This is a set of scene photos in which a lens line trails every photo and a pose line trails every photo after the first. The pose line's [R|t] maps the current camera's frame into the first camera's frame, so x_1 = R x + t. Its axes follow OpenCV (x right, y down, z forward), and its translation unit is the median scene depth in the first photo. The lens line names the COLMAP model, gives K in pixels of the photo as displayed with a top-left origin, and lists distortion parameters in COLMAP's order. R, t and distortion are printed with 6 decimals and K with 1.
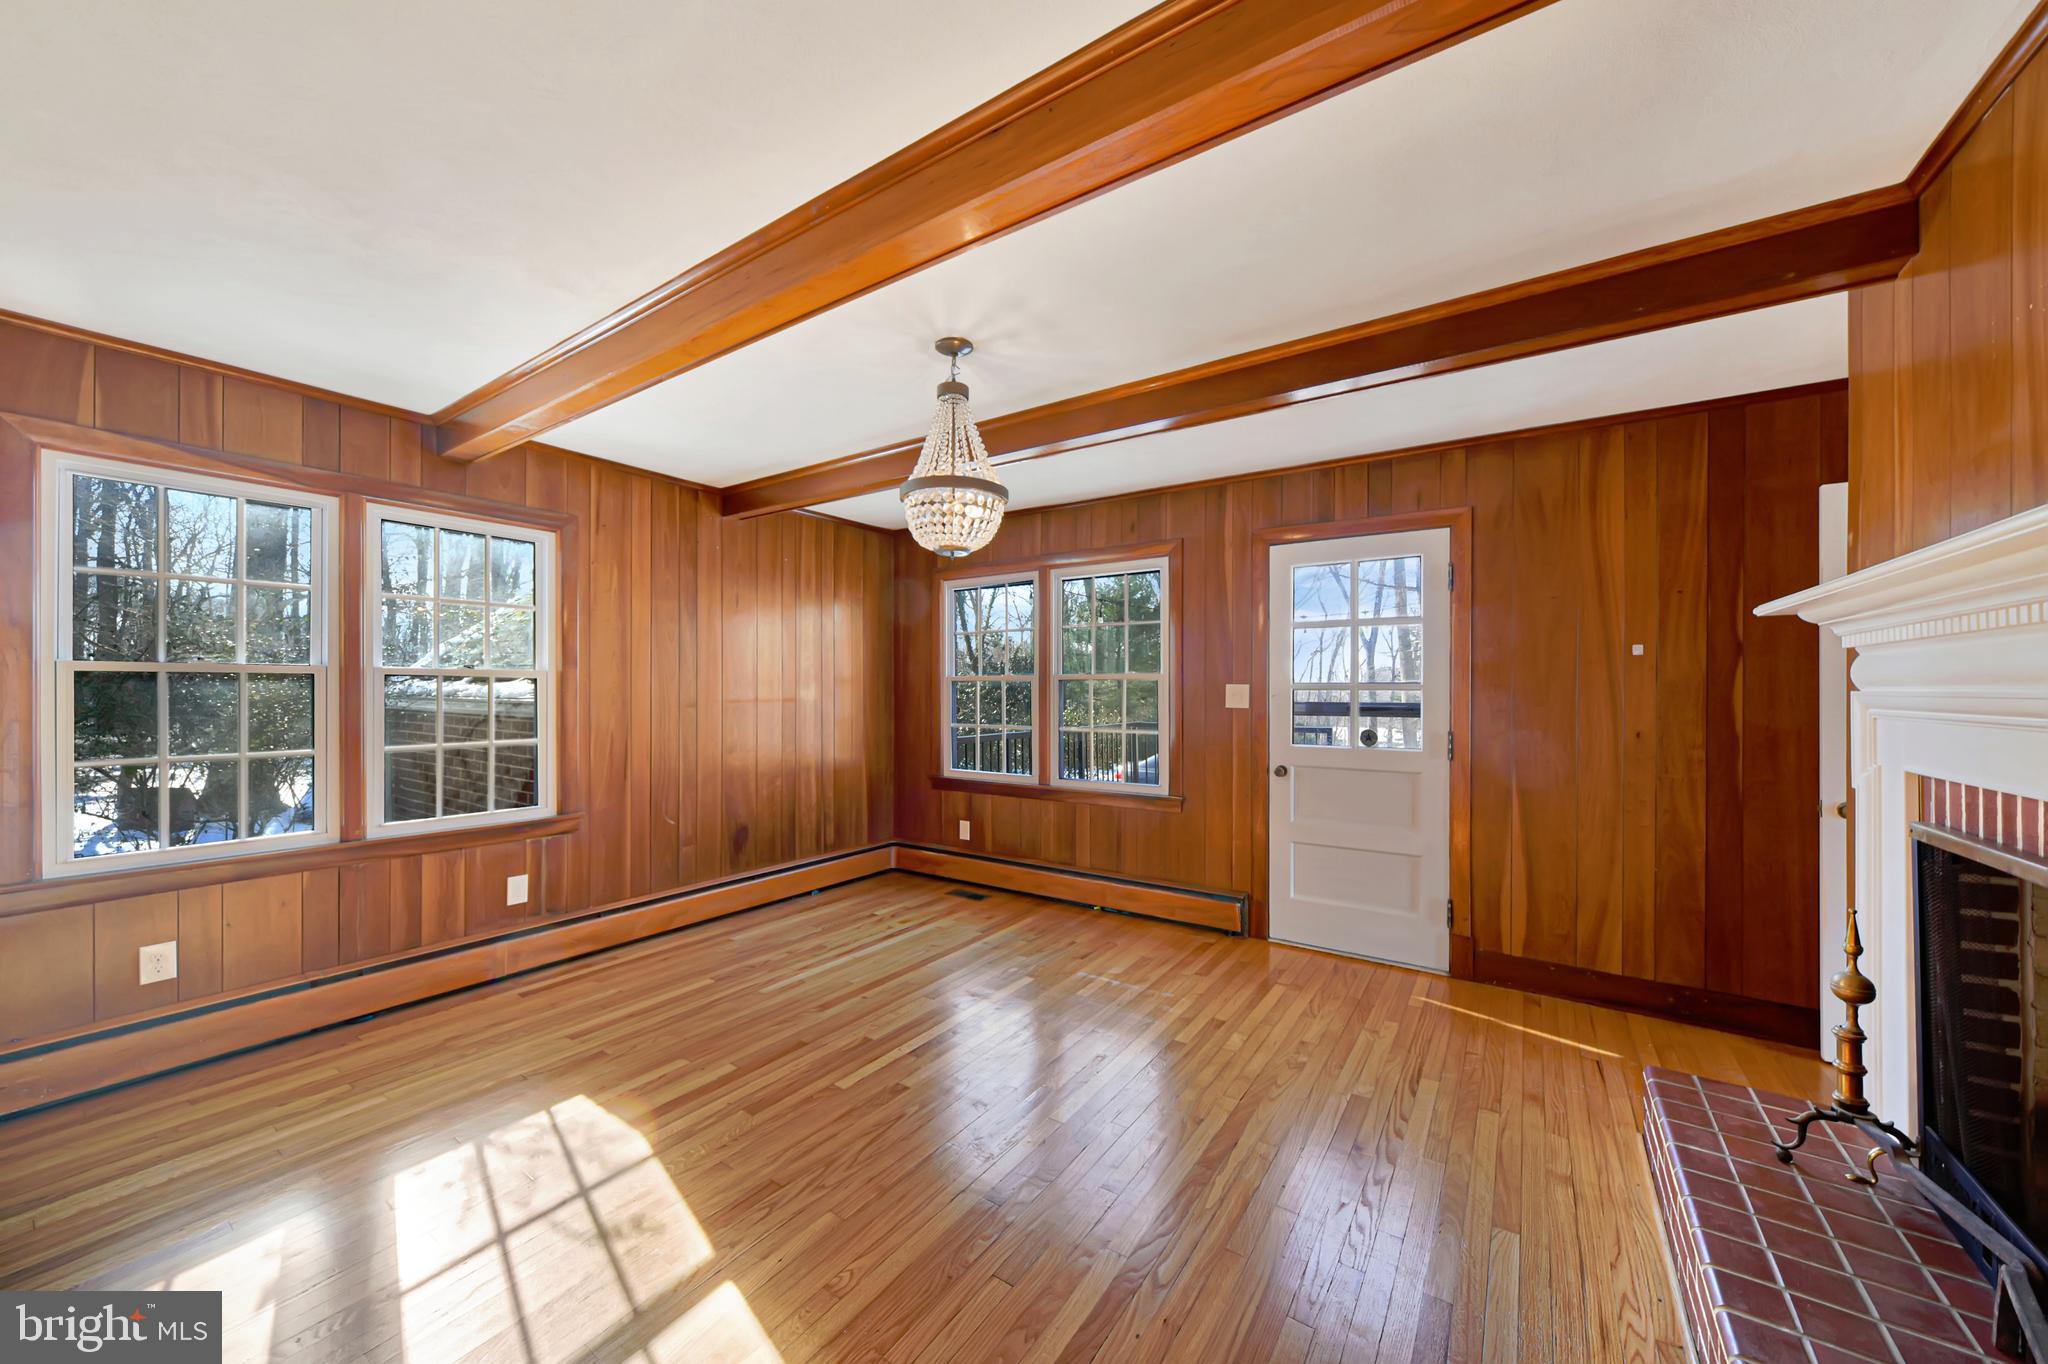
lens RADIAL K [[716.3, 0, 1017.3], [0, 716.3, 690.3], [0, 0, 1]] dist [0.005649, -0.000275]
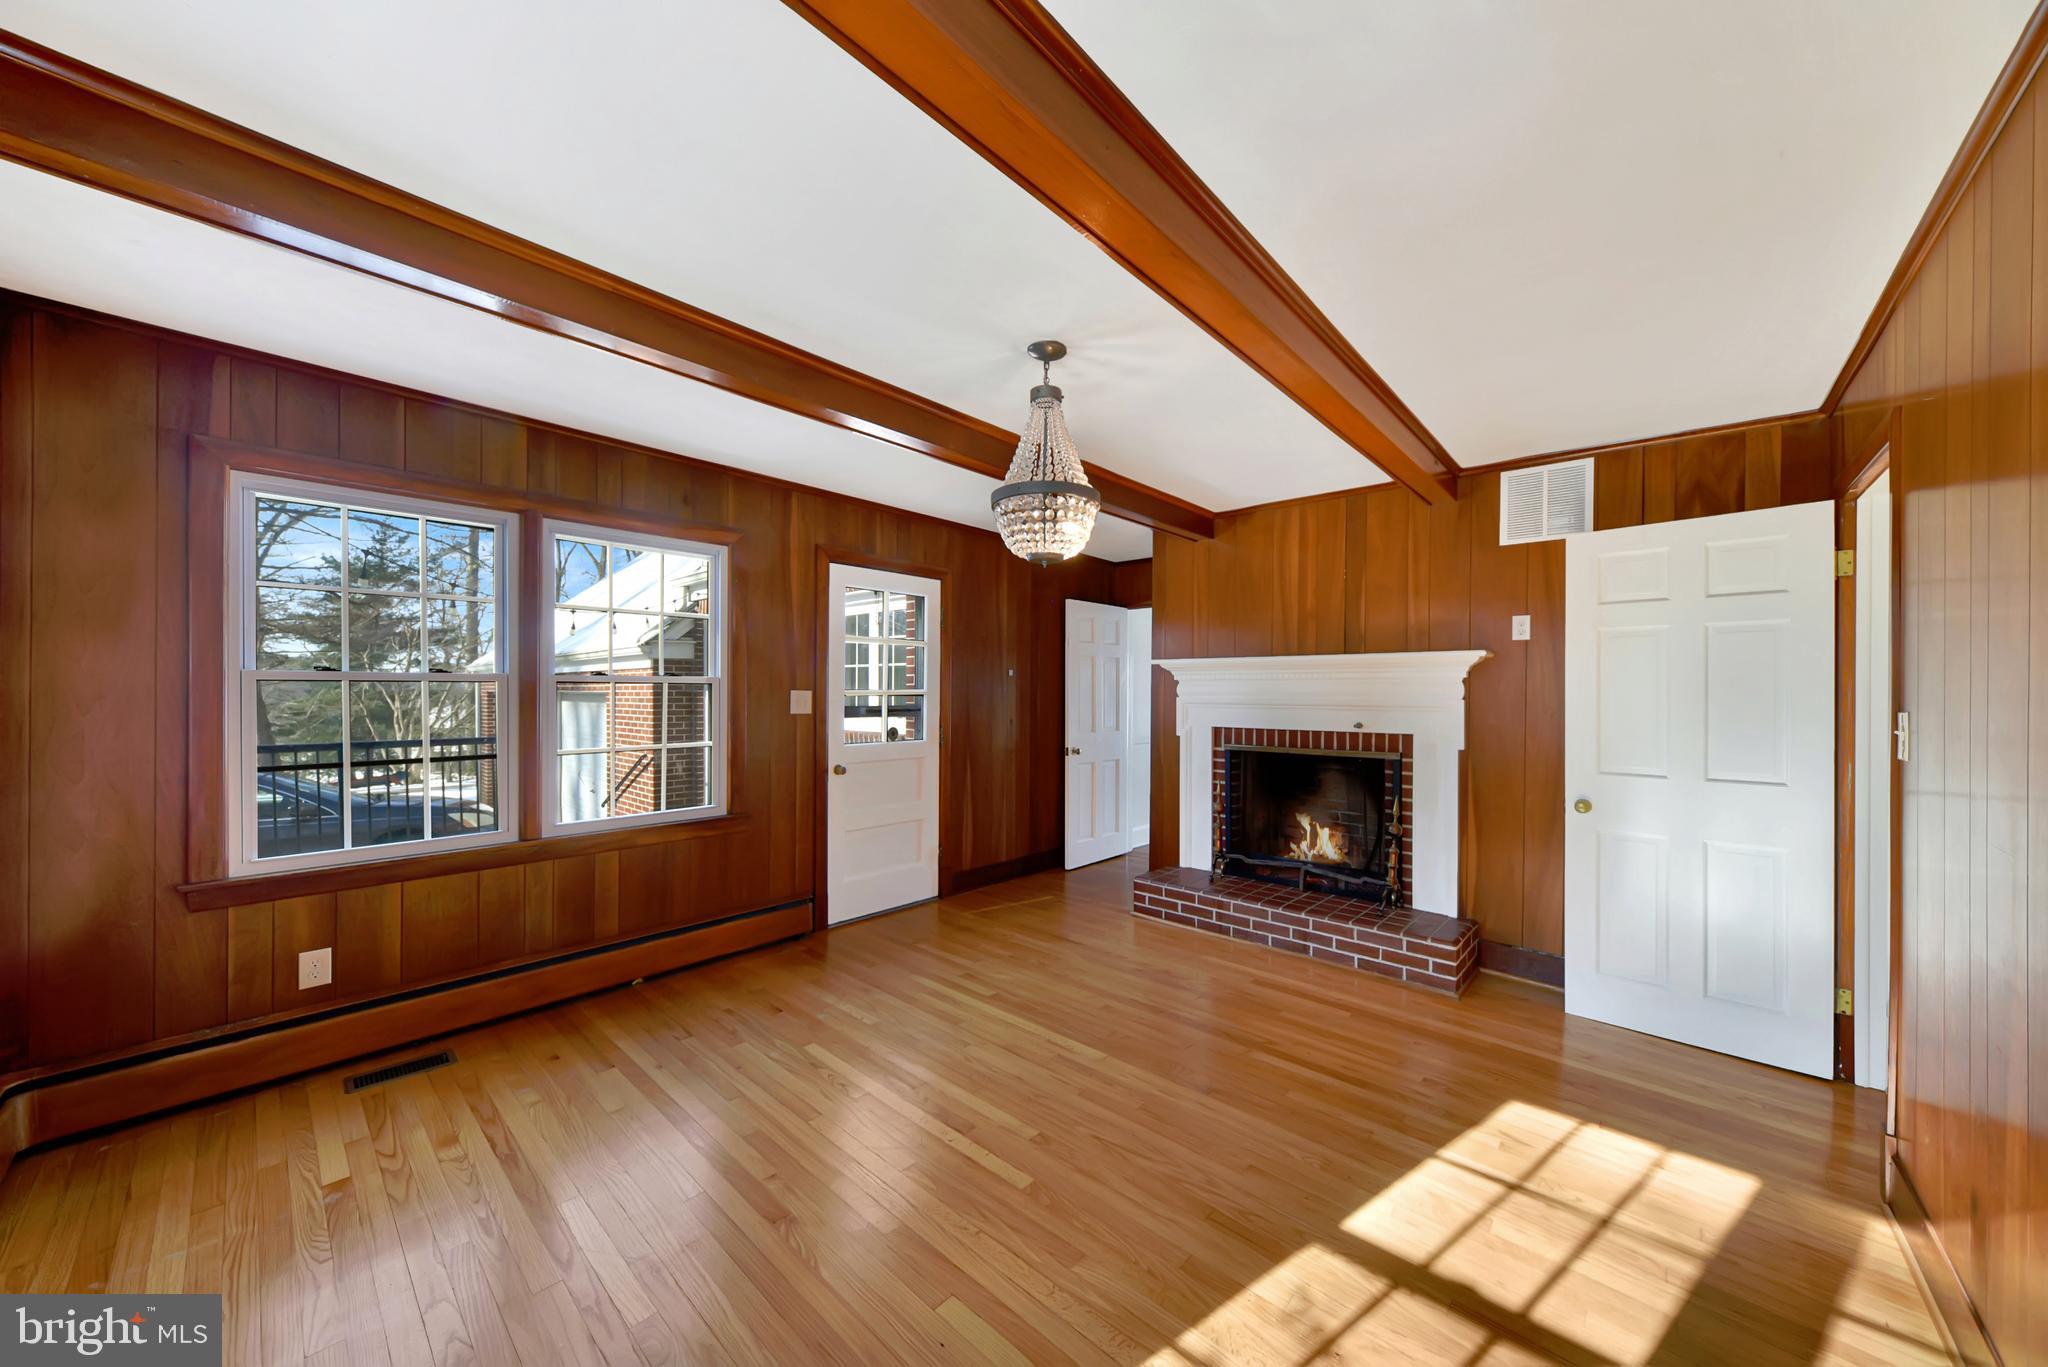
lens RADIAL K [[716.3, 0, 1017.1], [0, 716.3, 686.9], [0, 0, 1]] dist [0.005649, -0.000275]
pose [[0.169314, -0.006424, 0.985541, -0.644165], [-0.012415, 0.999886, 0.008651, -0.026725], [-0.985484, -0.013700, 0.169214, 0.524823]]
